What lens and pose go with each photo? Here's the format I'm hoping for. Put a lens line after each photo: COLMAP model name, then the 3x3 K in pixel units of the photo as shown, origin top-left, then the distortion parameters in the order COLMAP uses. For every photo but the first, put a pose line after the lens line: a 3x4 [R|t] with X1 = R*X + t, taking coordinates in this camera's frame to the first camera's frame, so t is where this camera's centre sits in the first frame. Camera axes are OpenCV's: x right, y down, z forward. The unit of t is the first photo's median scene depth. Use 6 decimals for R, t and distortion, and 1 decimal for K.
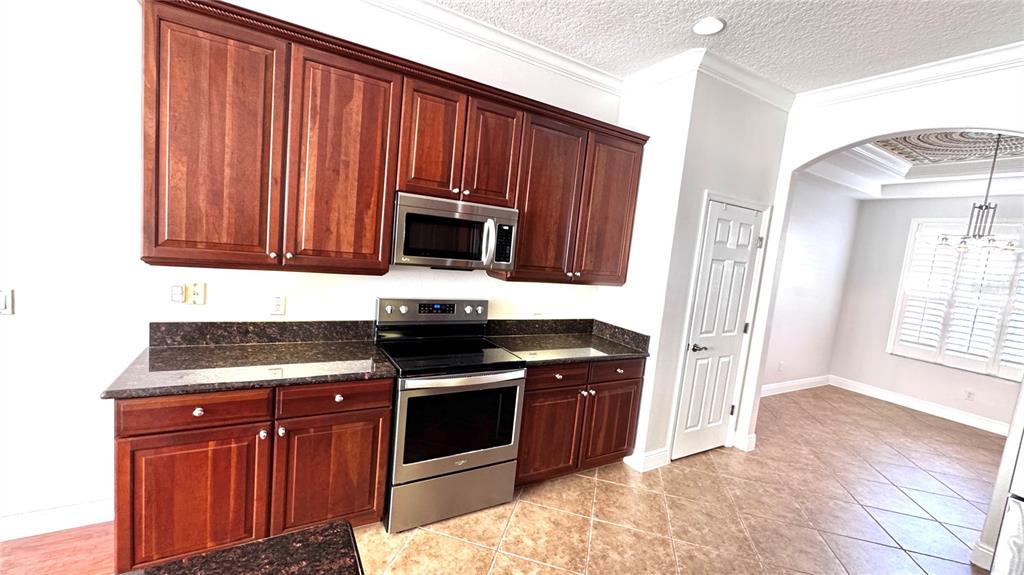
lens RADIAL K [[414.9, 0, 512.4], [0, 414.9, 285.3], [0, 0, 1]] dist [-0.003595, 0.001255]
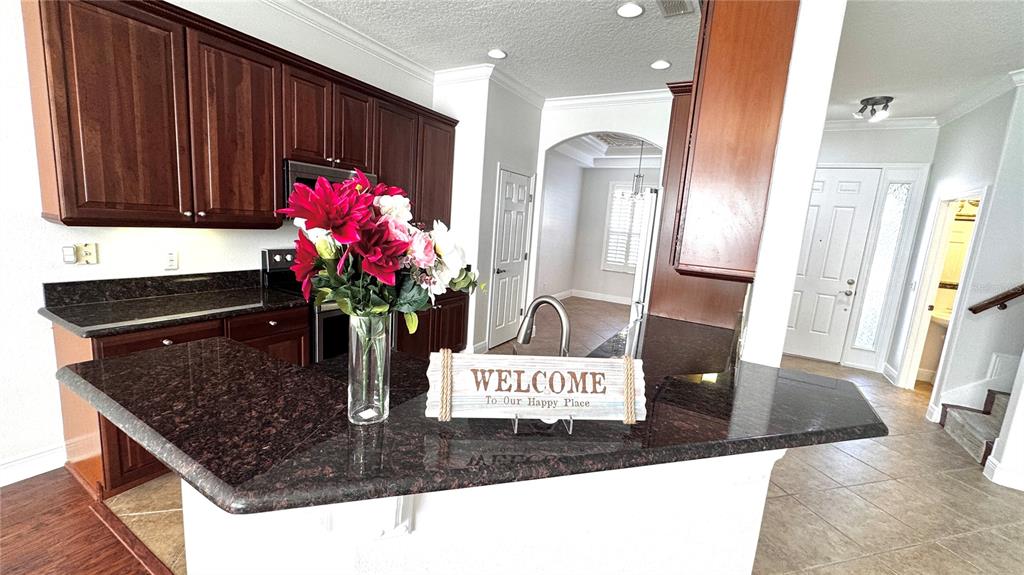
lens RADIAL K [[414.9, 0, 515.7], [0, 414.9, 285.8], [0, 0, 1]] dist [-0.003595, 0.001255]
pose [[0.862811, -0.114658, 0.492352, -0.312154], [0.064368, 0.990929, 0.117965, 0.041467], [-0.501411, -0.070090, 0.862365, -0.402621]]
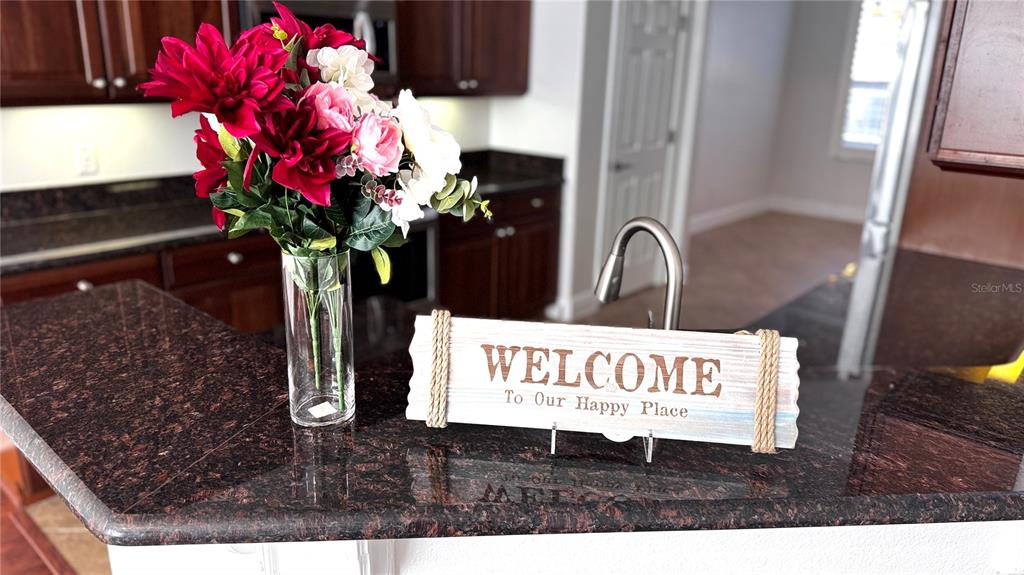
lens RADIAL K [[734.8, 0, 515.0], [0, 734.8, 288.7], [0, 0, 1]] dist [0.038109, -0.045936]
pose [[0.945455, -0.162741, 0.282188, -0.255827], [0.097708, 0.968054, 0.230922, 0.039804], [-0.310754, -0.190754, 0.931152, -0.431272]]
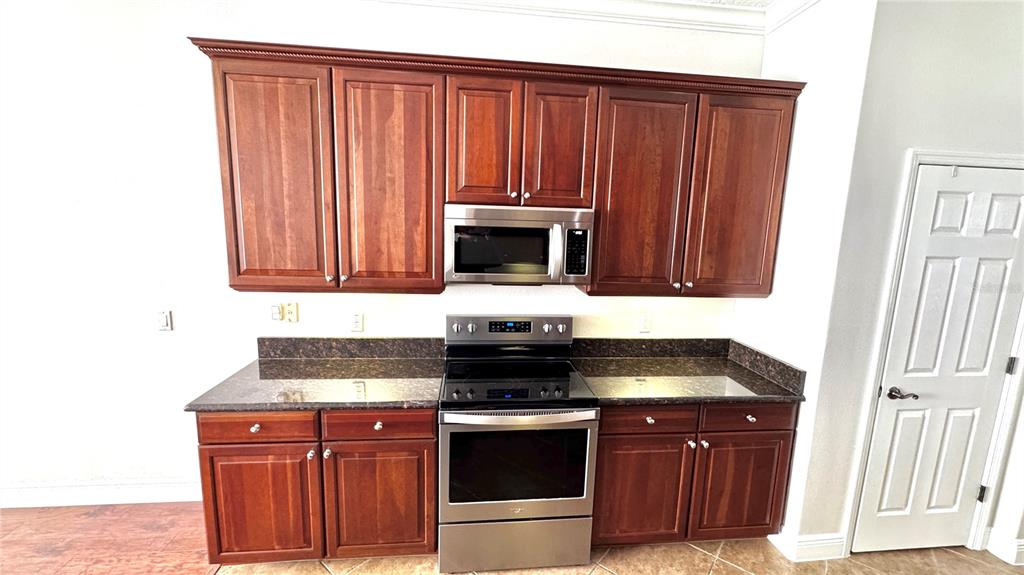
lens RADIAL K [[414.9, 0, 514.2], [0, 414.9, 284.1], [0, 0, 1]] dist [-0.003595, 0.001255]
pose [[0.908453, -0.009913, -0.417870, 0.223576], [0.017928, 0.999723, 0.015259, -0.054967], [0.417603, -0.021354, 0.908378, 0.209573]]
